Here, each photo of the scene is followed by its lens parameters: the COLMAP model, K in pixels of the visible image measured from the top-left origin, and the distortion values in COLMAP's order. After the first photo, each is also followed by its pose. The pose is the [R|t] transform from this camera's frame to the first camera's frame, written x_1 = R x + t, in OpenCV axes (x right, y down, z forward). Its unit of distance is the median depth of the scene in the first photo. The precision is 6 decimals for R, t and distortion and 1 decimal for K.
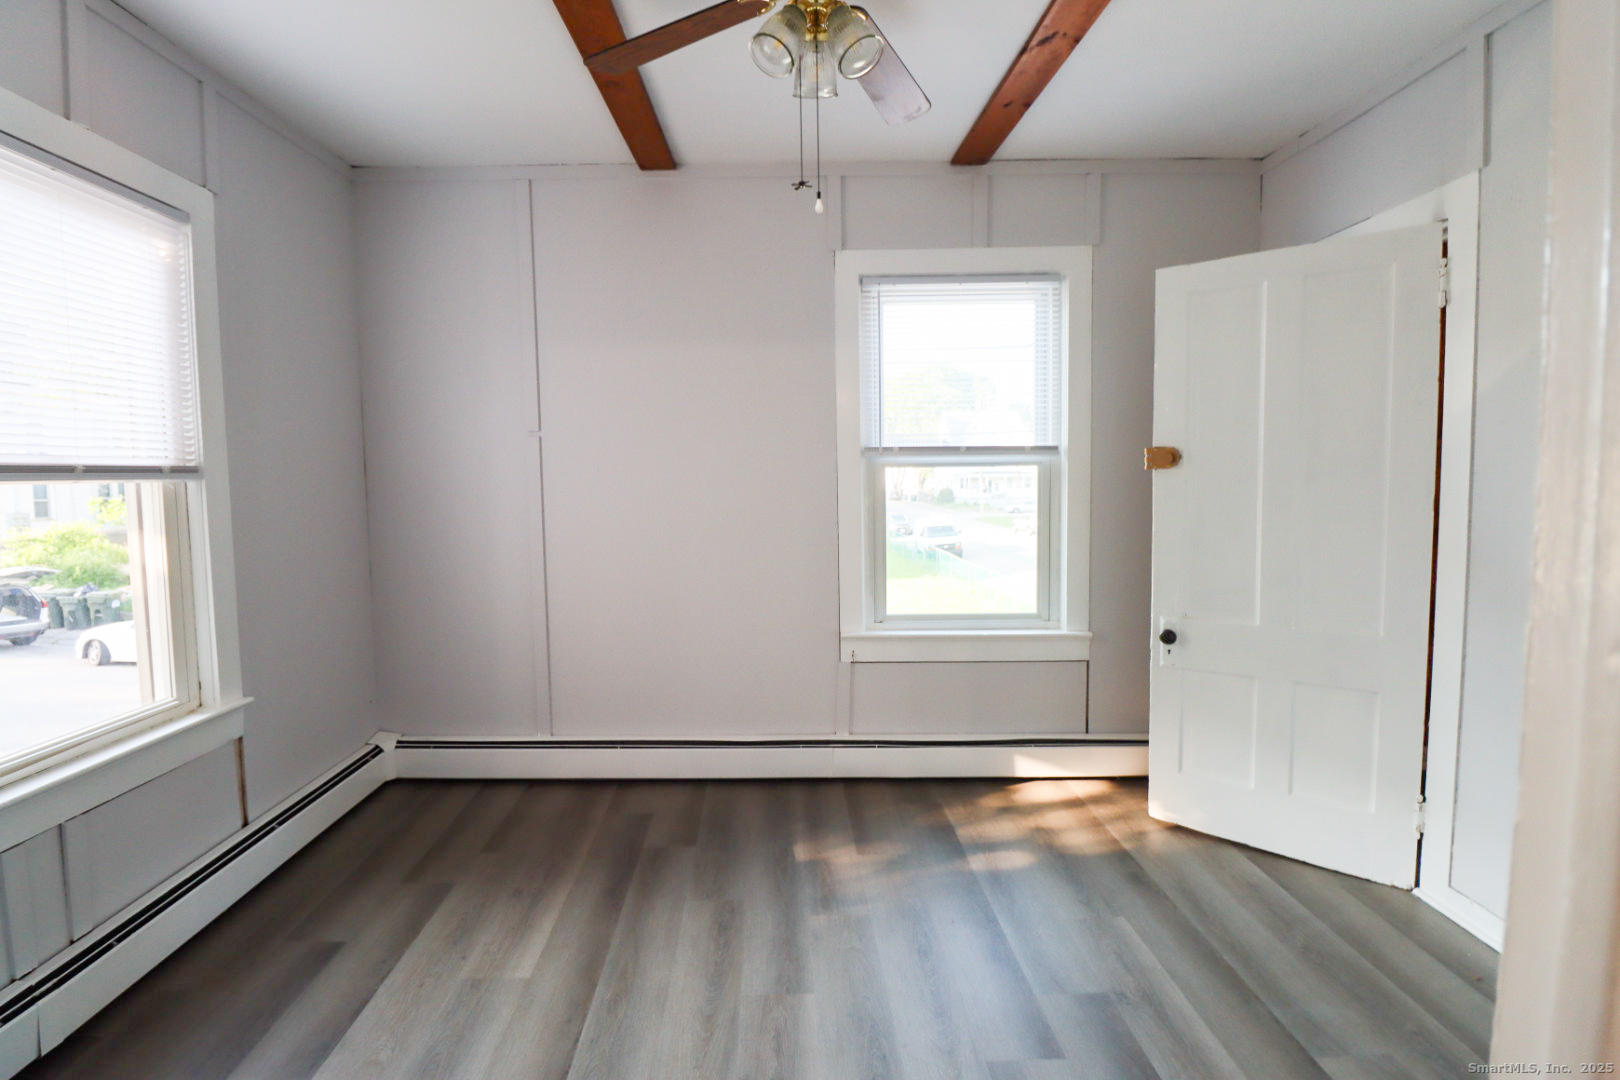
lens RADIAL K [[744.8, 0, 793.1], [0, 744.8, 505.4], [0, 0, 1]] dist [-0.001676, -0.000360]
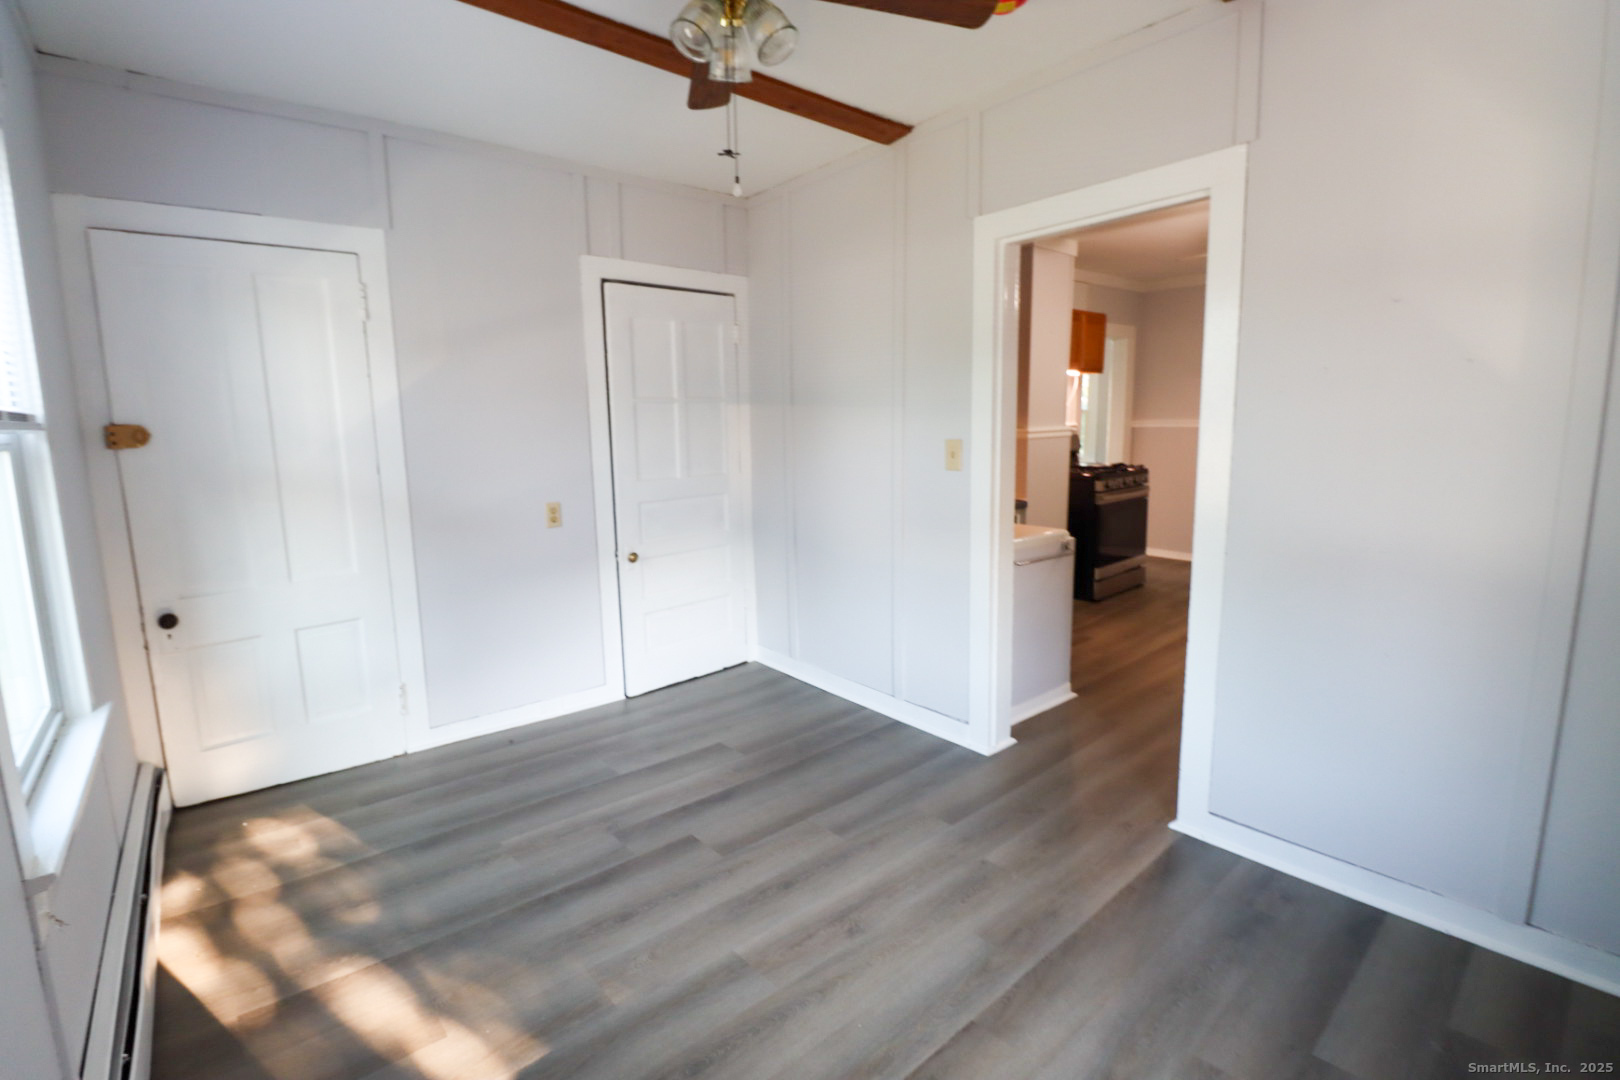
lens RADIAL K [[744.8, 0, 793.1], [0, 744.8, 505.4], [0, 0, 1]] dist [-0.001676, -0.000360]
pose [[-0.615498, -0.067617, 0.785232, -0.795075], [0.065371, 0.988500, 0.136362, -0.086528], [-0.785423, 0.135262, -0.604000, 1.486103]]
